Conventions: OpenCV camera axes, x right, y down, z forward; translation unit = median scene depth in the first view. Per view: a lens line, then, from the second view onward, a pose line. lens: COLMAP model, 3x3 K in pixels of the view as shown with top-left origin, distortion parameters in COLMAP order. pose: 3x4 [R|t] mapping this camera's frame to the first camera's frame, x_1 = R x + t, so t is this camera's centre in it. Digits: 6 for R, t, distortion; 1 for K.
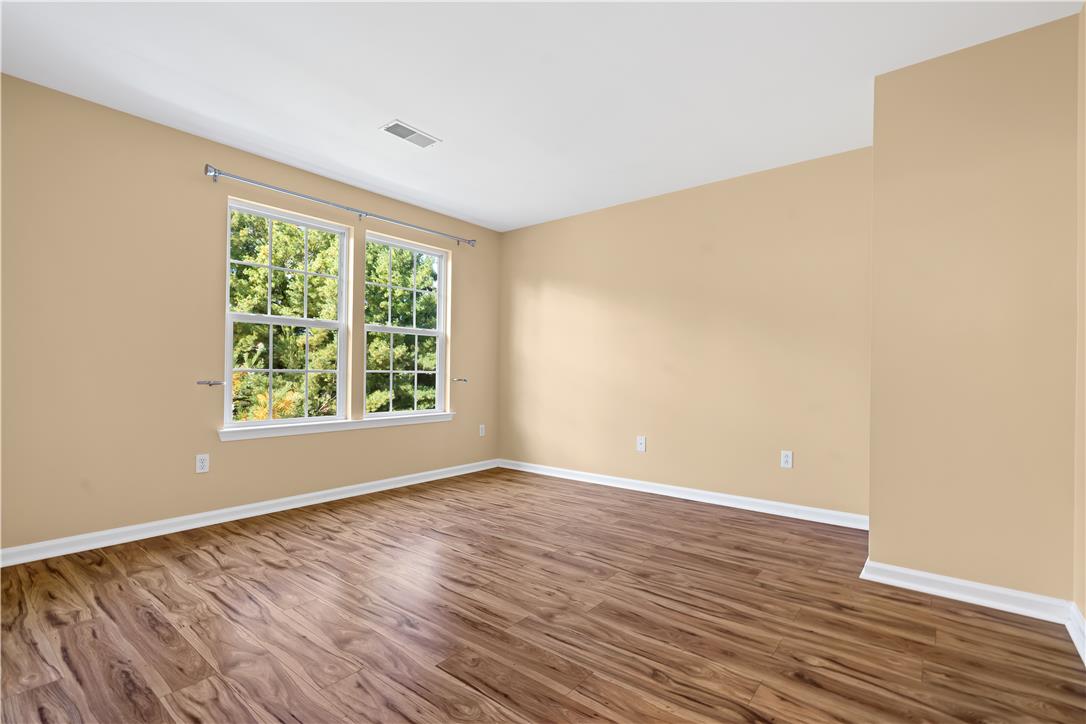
lens RADIAL K [[501.5, 0, 544.3], [0, 501.5, 374.9], [0, 0, 1]] dist [-0.000931, 0.001018]
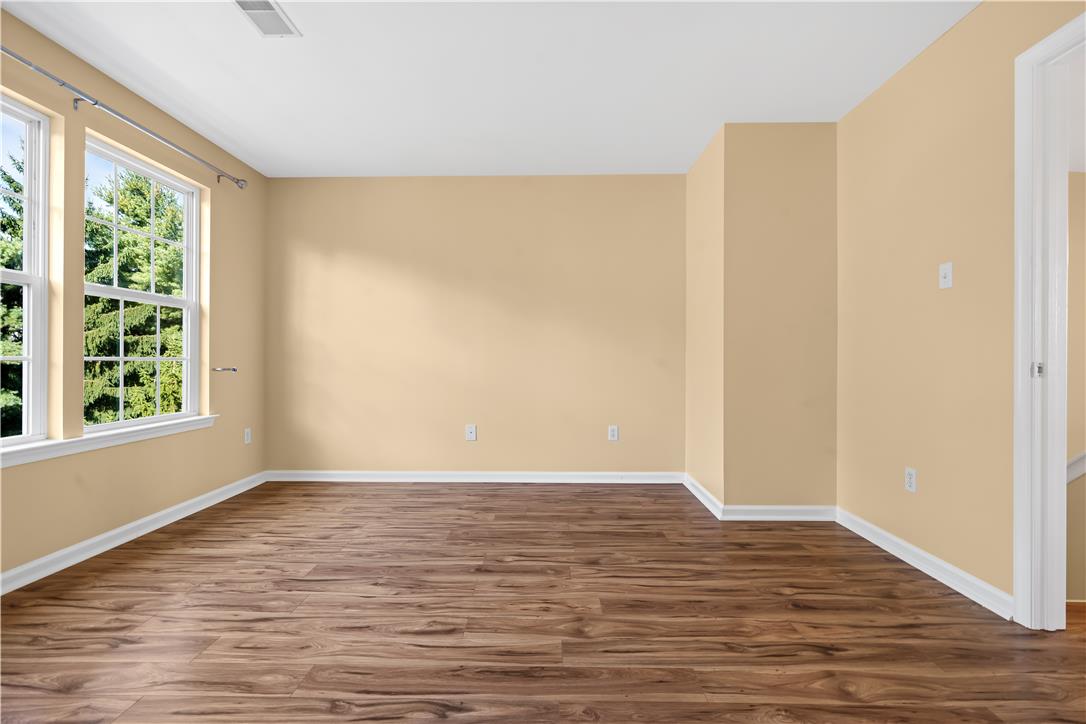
lens RADIAL K [[498.9, 0, 543.0], [0, 498.9, 362.0], [0, 0, 1]] dist [-0.001900, 0.001071]
pose [[0.786717, -0.009616, 0.617238, -0.441045], [0.007096, 0.999953, 0.006534, -0.003536], [-0.617273, -0.000760, 0.786749, 0.260914]]
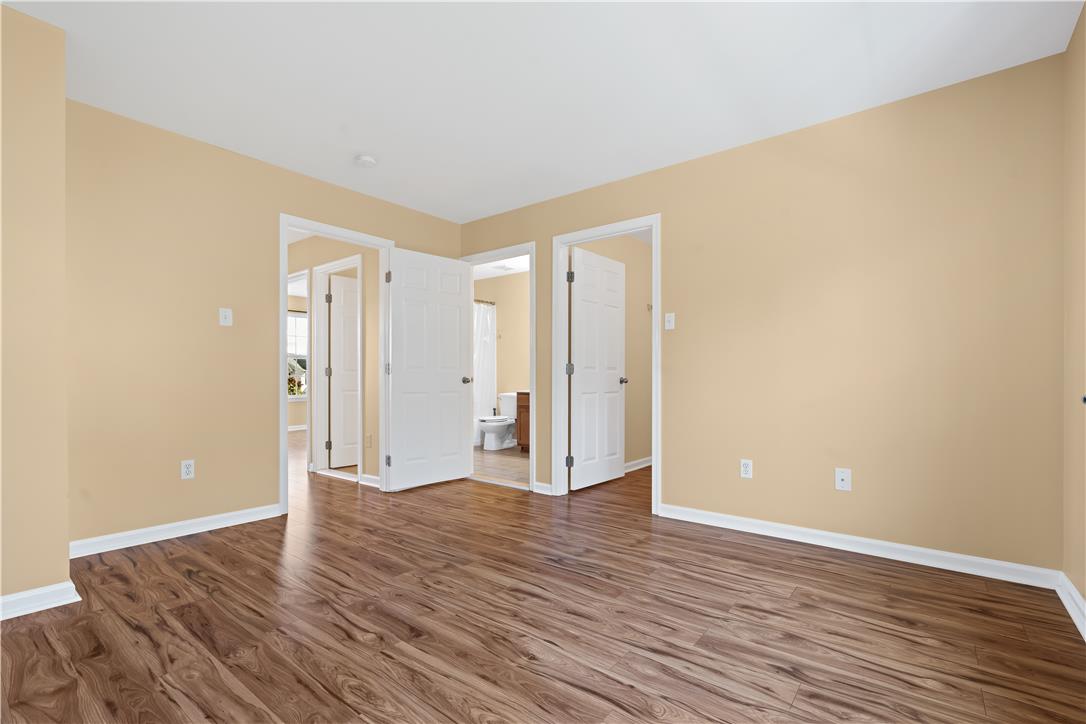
lens RADIAL K [[489.9, 0, 542.8], [0, 489.9, 374.1], [0, 0, 1]] dist [-0.000208, 0.000335]
pose [[-0.999888, -0.008454, -0.012343, -0.159909], [-0.008385, 0.999949, -0.005650, 0.001184], [0.012391, -0.005546, -0.999908, 1.698567]]
